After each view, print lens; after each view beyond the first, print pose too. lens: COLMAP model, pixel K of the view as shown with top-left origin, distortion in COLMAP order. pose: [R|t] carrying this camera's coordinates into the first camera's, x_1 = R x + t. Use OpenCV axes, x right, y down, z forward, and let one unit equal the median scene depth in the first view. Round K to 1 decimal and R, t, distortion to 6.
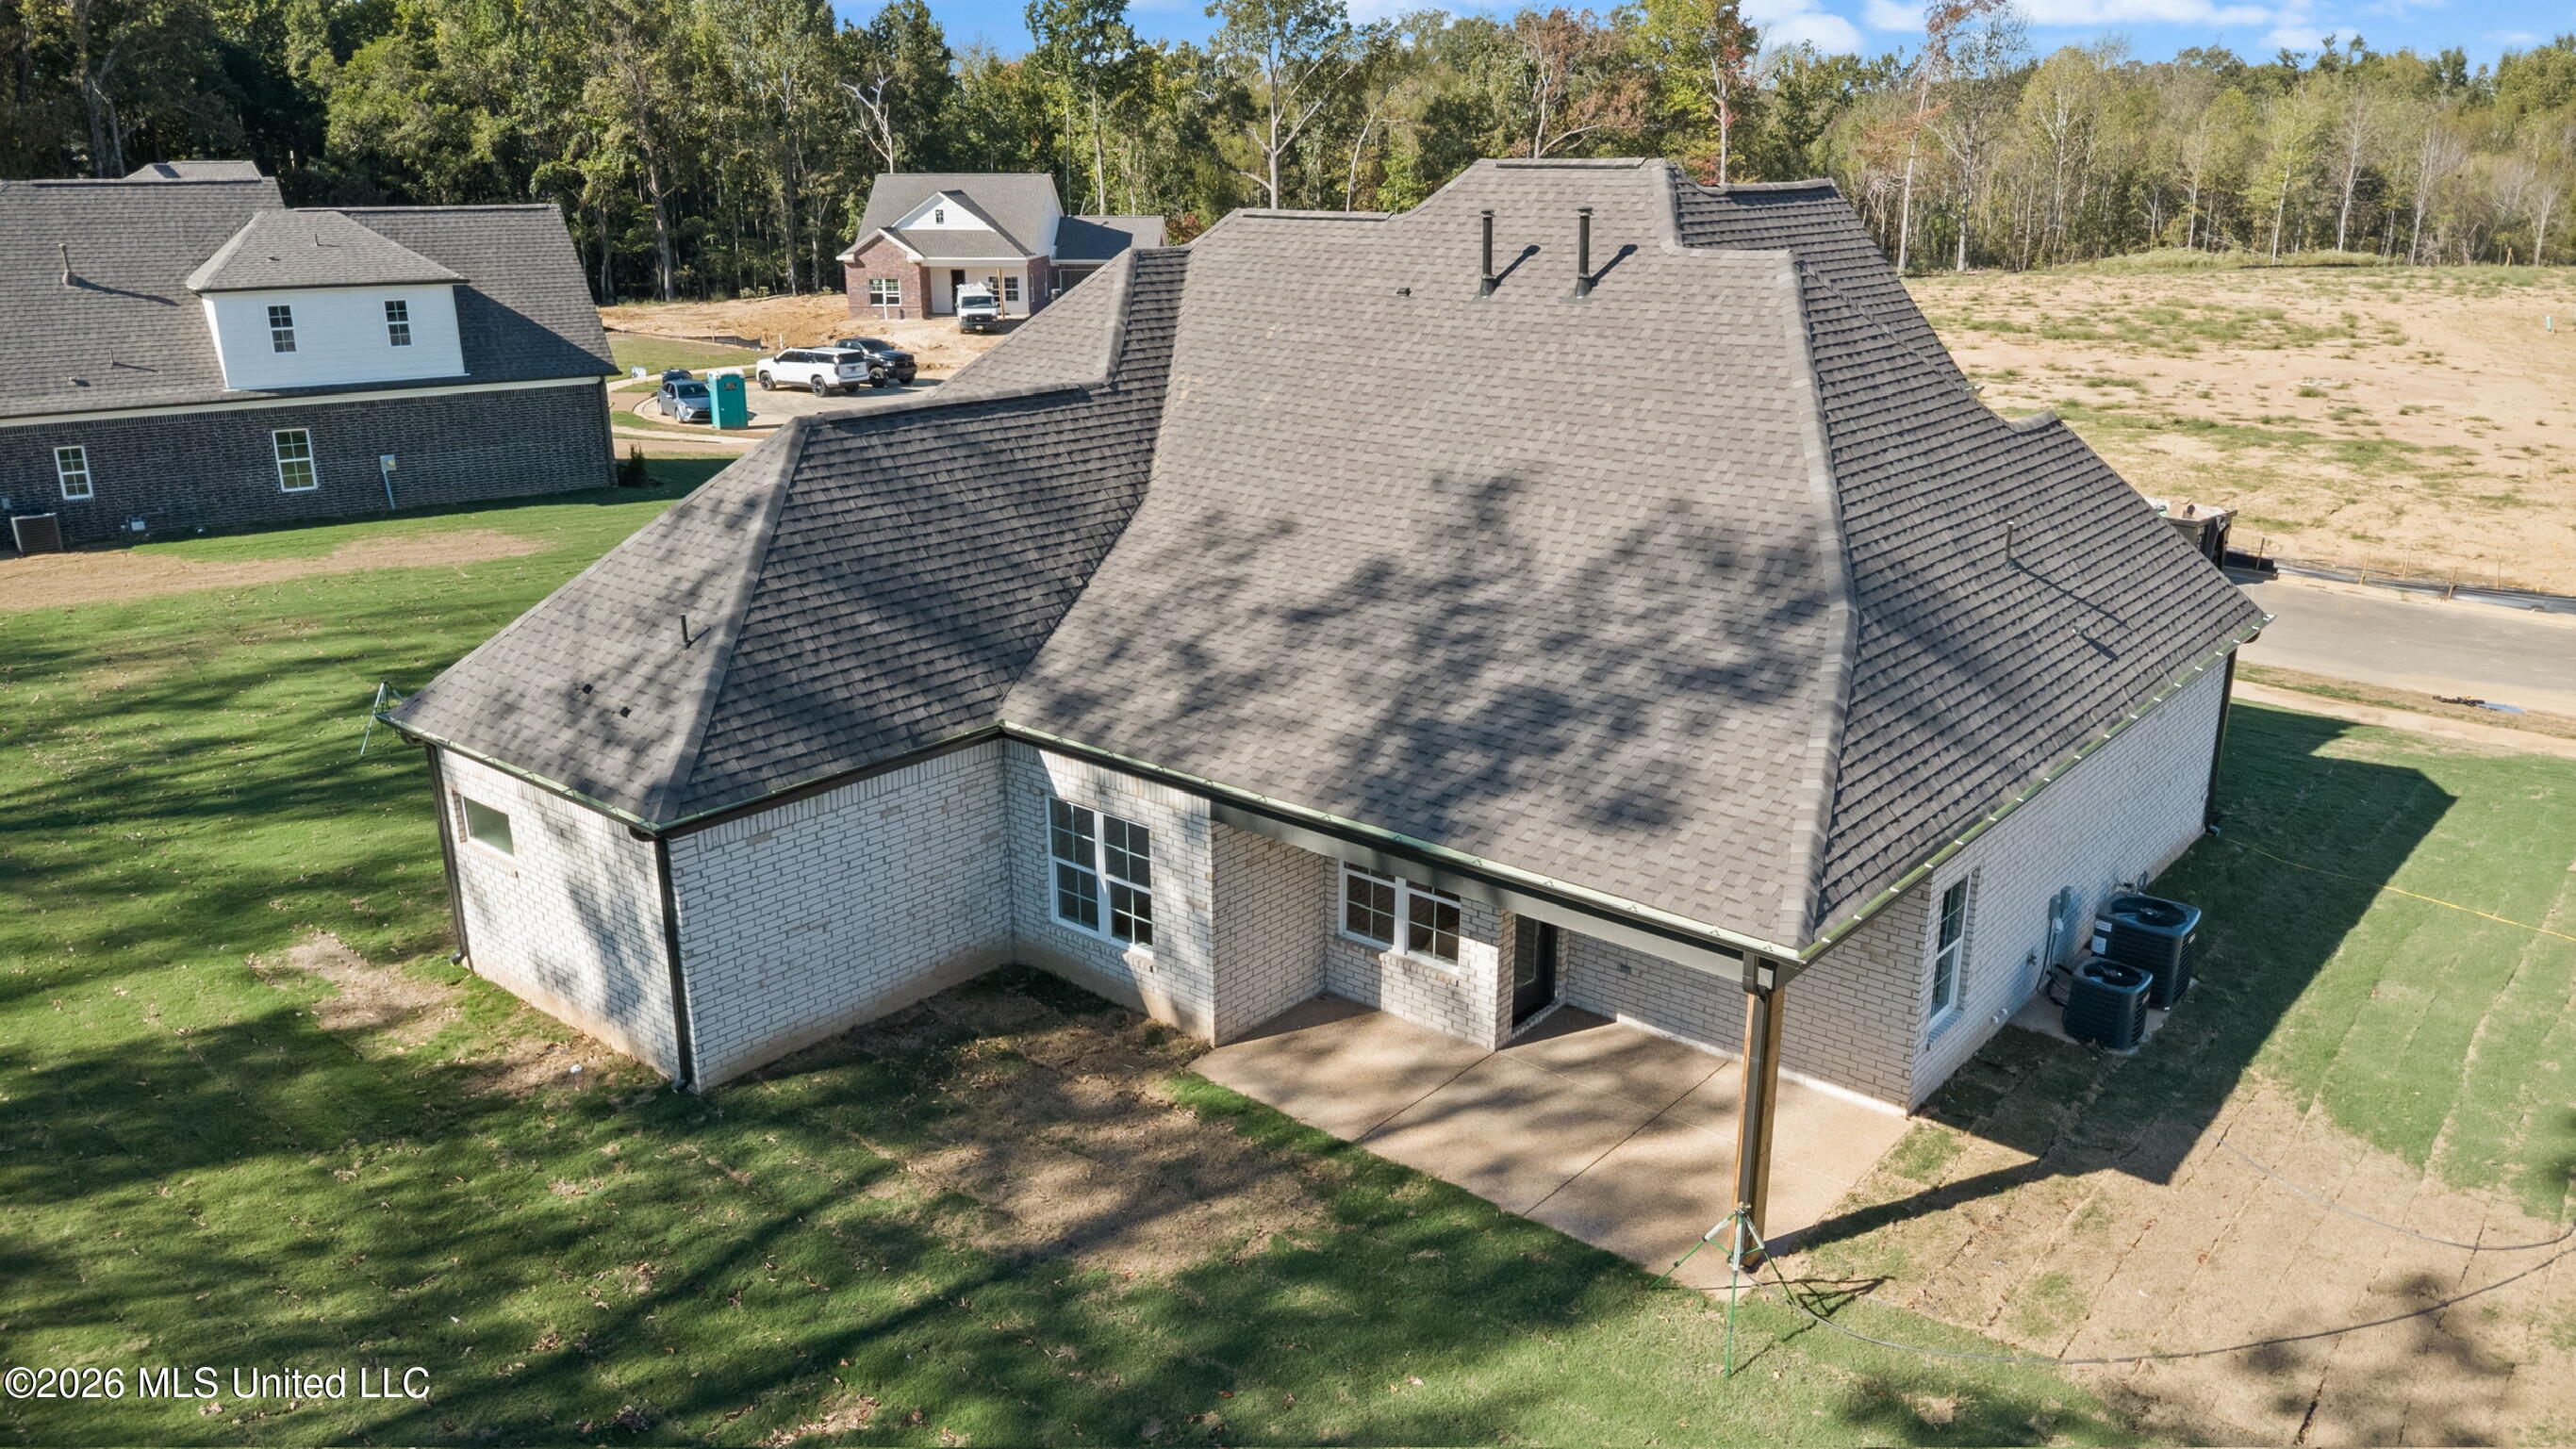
lens RADIAL K [[1780.0, 0, 1292.9], [0, 1780.0, 718.5], [0, 0, 1]] dist [-0.002722, -0.000231]
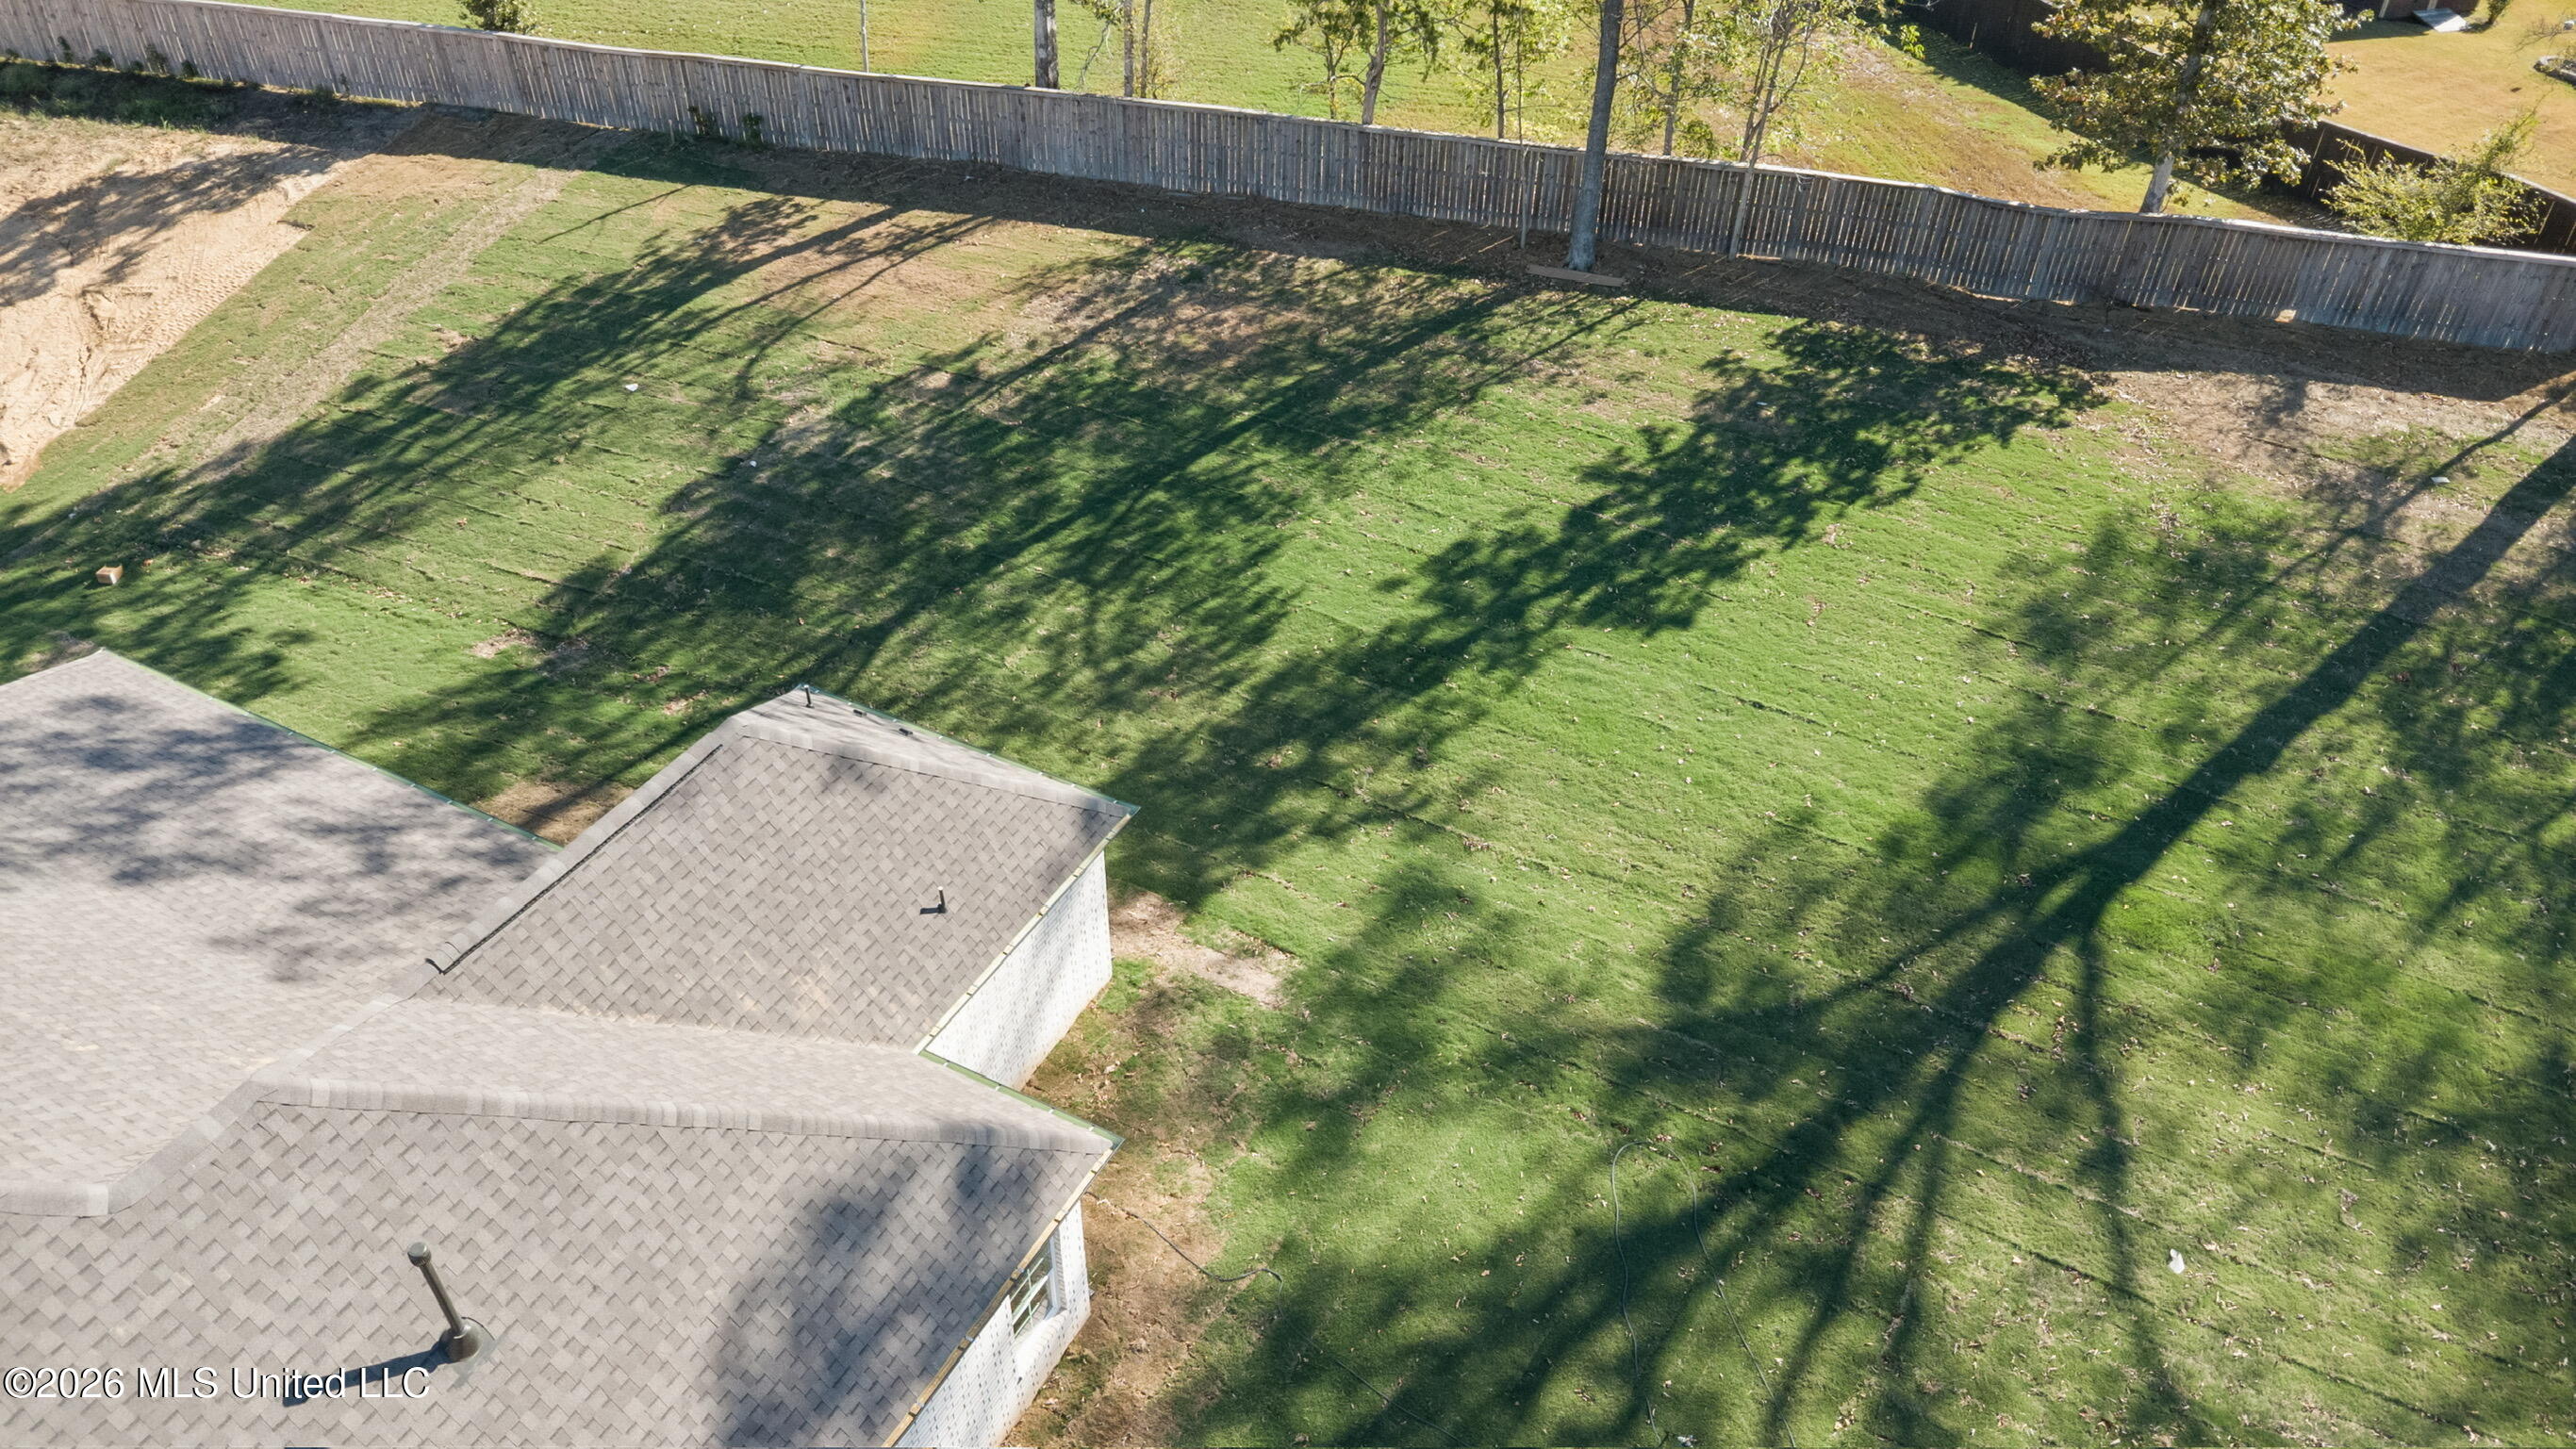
lens RADIAL K [[1780.0, 0, 1257.0], [0, 1780.0, 775.8], [0, 0, 1]] dist [-0.002722, -0.000231]
pose [[-0.979370, 0.107689, -0.170990, -0.380748], [-0.082208, 0.560657, 0.823957, -0.946608], [0.184598, 0.821016, -0.540237, 1.556128]]
